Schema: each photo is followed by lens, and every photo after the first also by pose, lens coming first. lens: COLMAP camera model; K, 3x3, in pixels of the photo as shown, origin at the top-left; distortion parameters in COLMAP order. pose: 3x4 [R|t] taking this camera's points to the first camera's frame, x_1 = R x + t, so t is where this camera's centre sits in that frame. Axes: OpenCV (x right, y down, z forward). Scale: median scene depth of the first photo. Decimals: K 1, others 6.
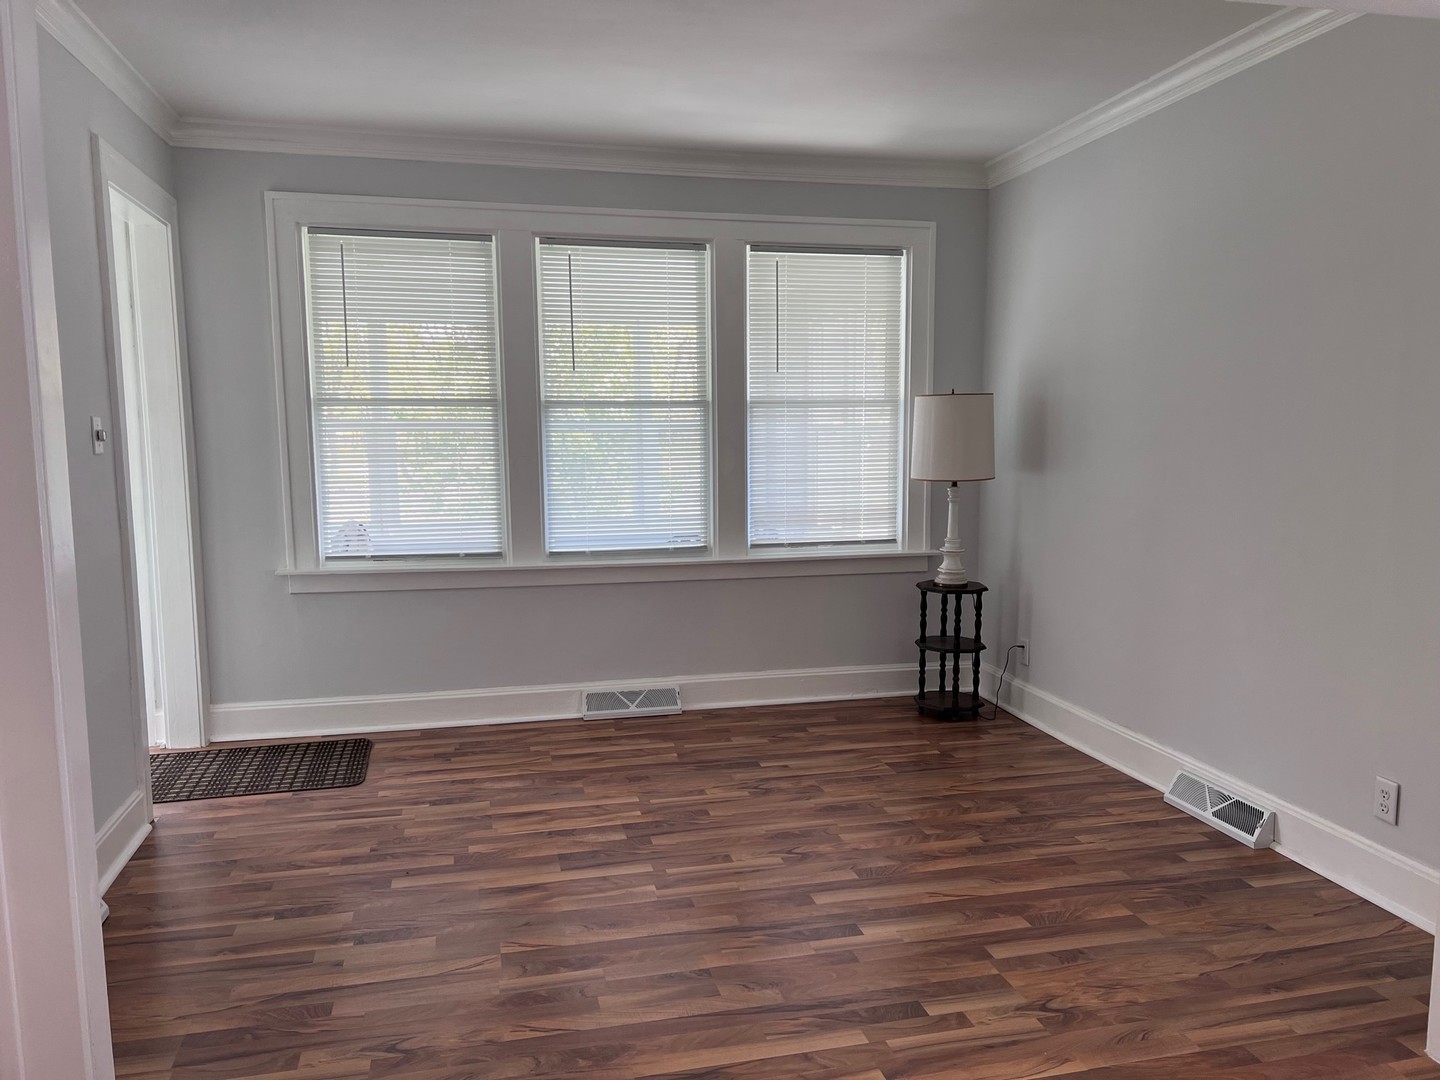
lens RADIAL K [[1085.1, 0, 720.2], [0, 1085.1, 553.8], [0, 0, 1]] dist [0.055966, -0.060654]
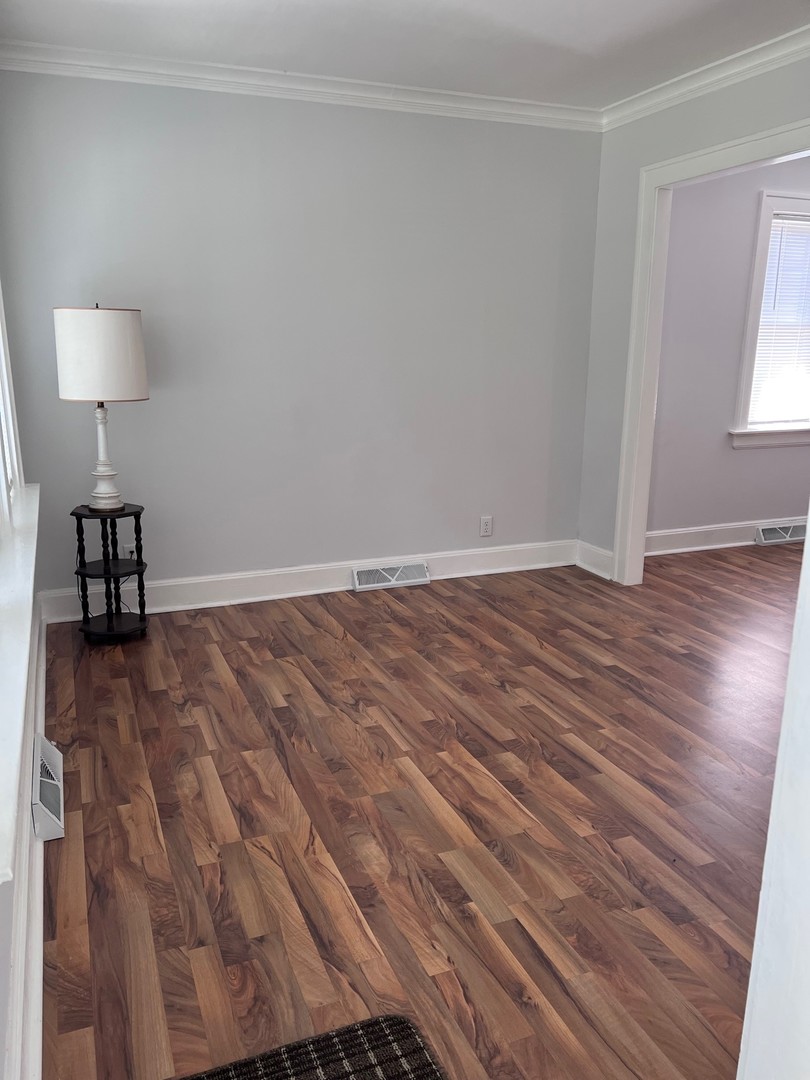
lens RADIAL K [[817.0, 0, 397.8], [0, 817.0, 546.5], [0, 0, 1]] dist [0.057225, -0.060064]
pose [[-0.157466, -0.231128, 0.960096, -0.587063], [0.116337, 0.961113, 0.250453, -0.100765], [-0.980648, 0.151133, -0.124454, 0.893419]]
